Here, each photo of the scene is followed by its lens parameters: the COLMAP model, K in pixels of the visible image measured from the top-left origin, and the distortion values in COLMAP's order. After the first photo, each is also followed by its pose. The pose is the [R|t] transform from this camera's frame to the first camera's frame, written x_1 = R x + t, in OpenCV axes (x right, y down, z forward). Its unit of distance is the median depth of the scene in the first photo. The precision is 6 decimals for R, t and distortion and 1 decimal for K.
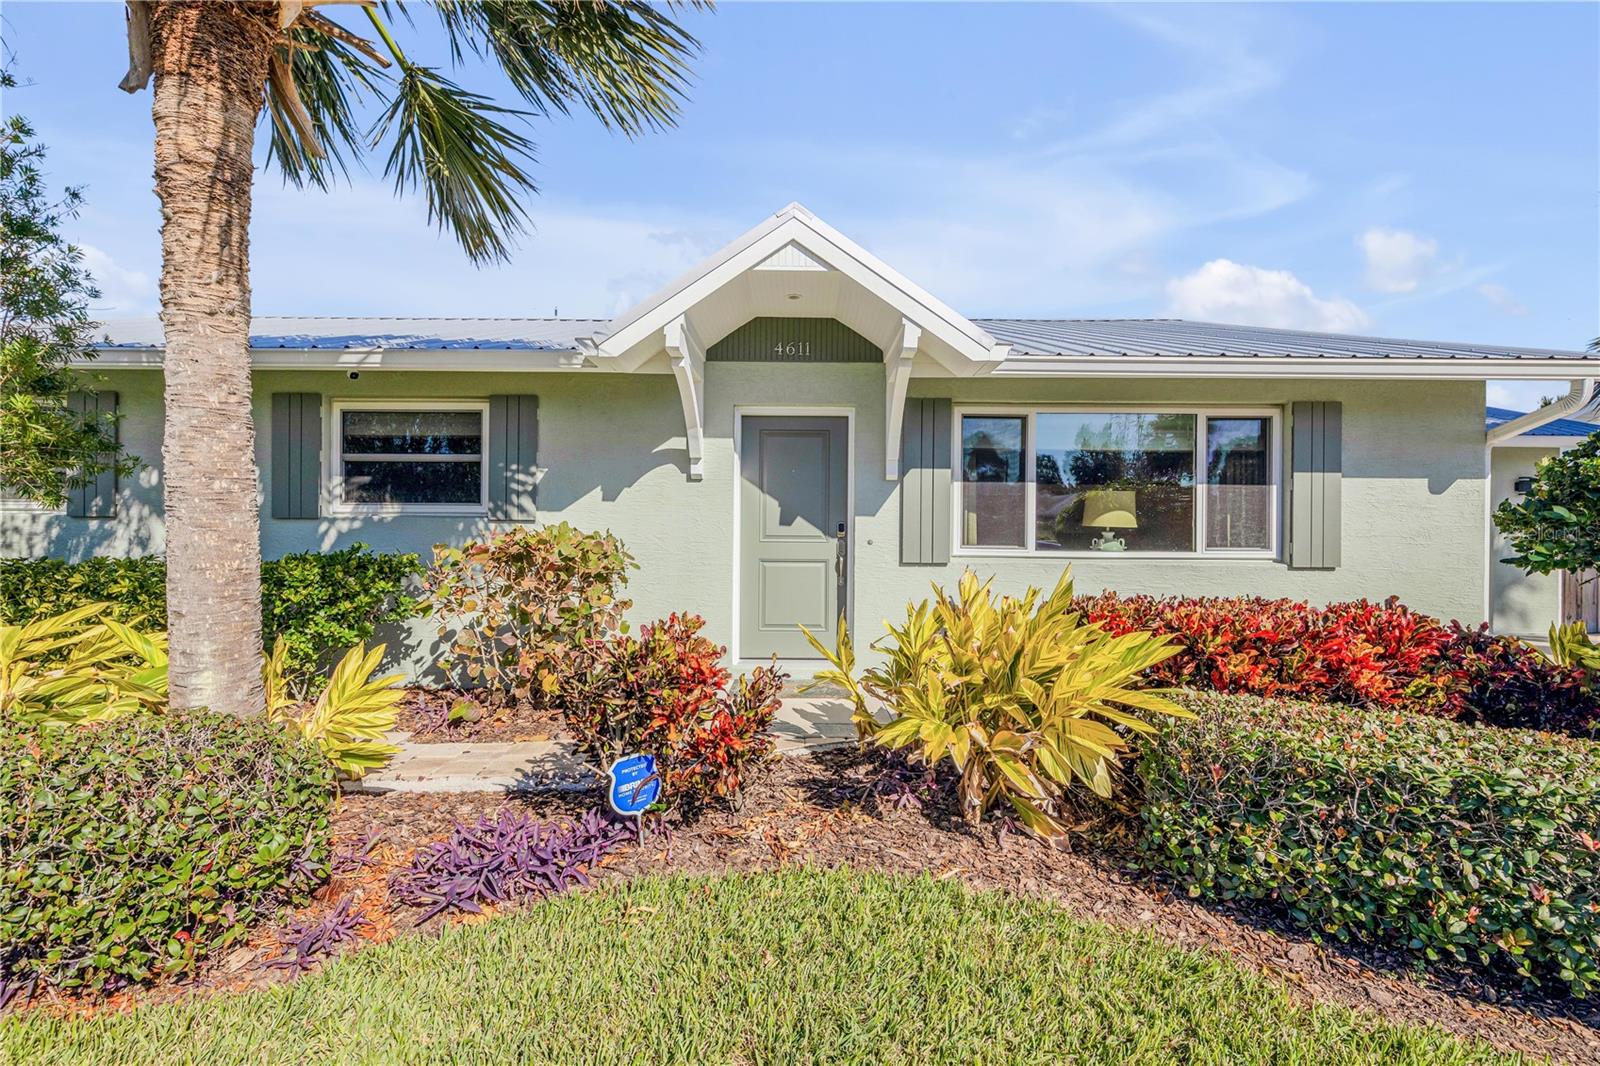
lens RADIAL K [[726.7, 0, 795.9], [0, 726.7, 534.0], [0, 0, 1]] dist [0.005864, -0.001261]
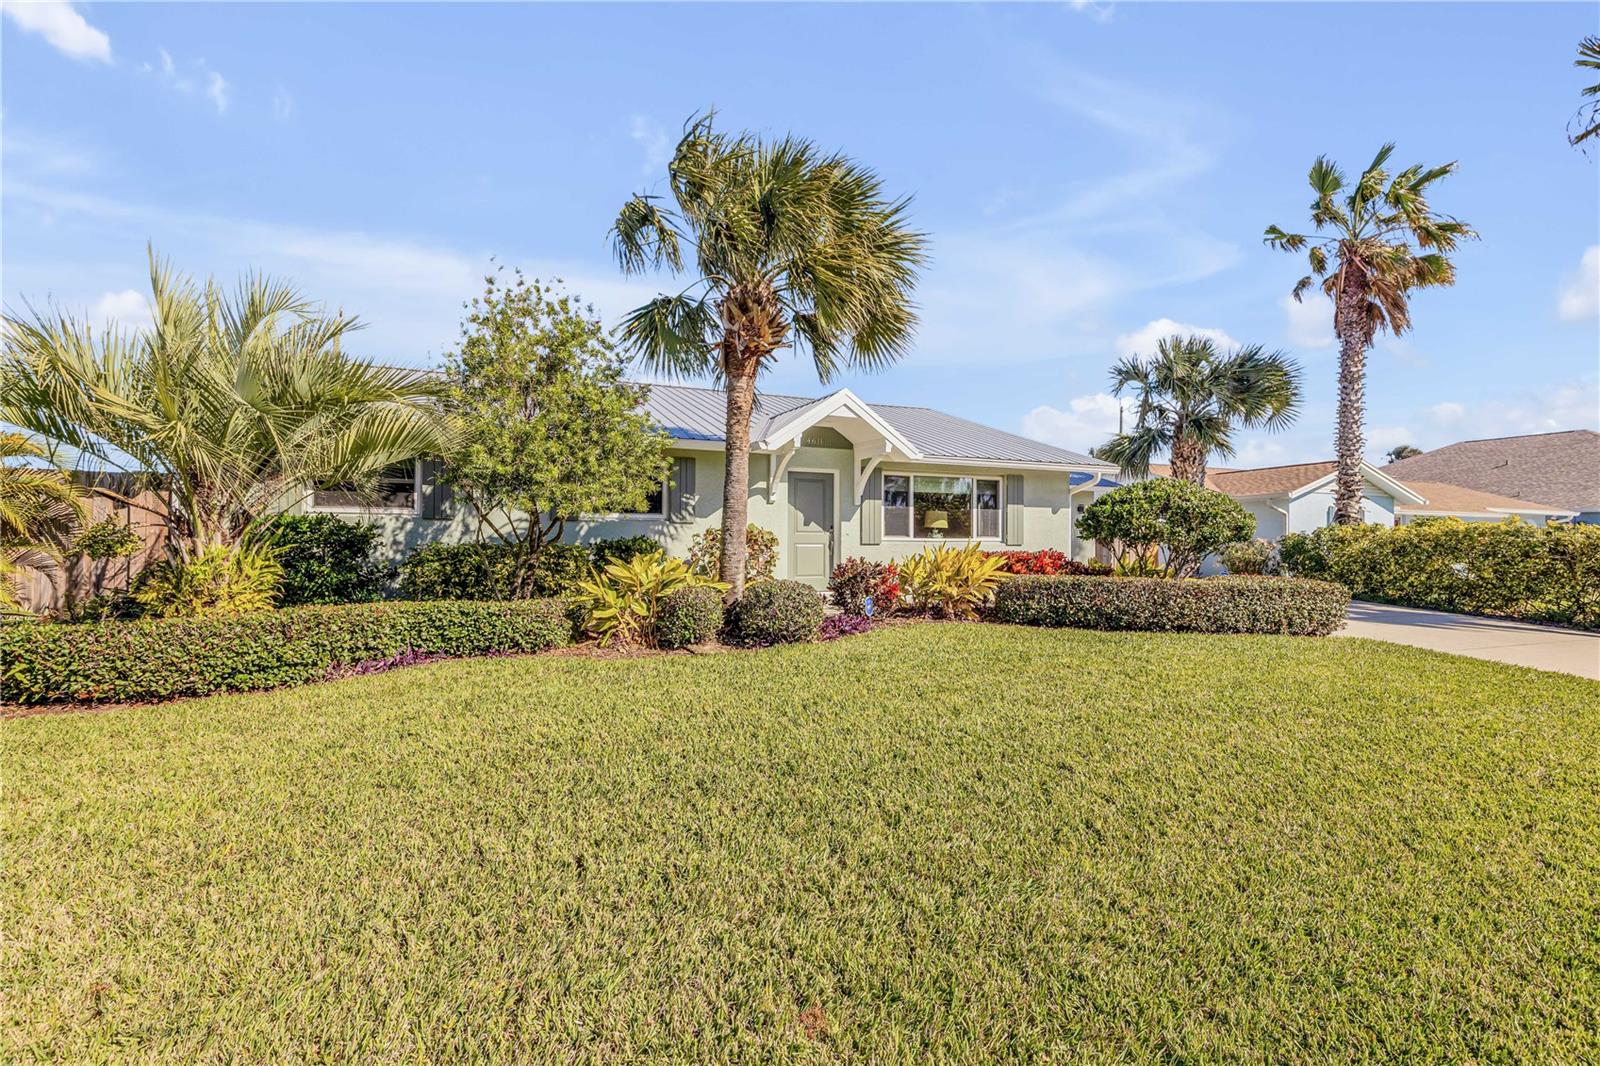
lens RADIAL K [[726.7, 0, 795.9], [0, 726.7, 534.0], [0, 0, 1]] dist [0.005864, -0.001261]
pose [[0.916021, 0.000464, 0.401130, -0.879923], [0.002874, 0.999966, -0.007719, 0.026900], [-0.401120, 0.008223, 0.915988, -0.873213]]
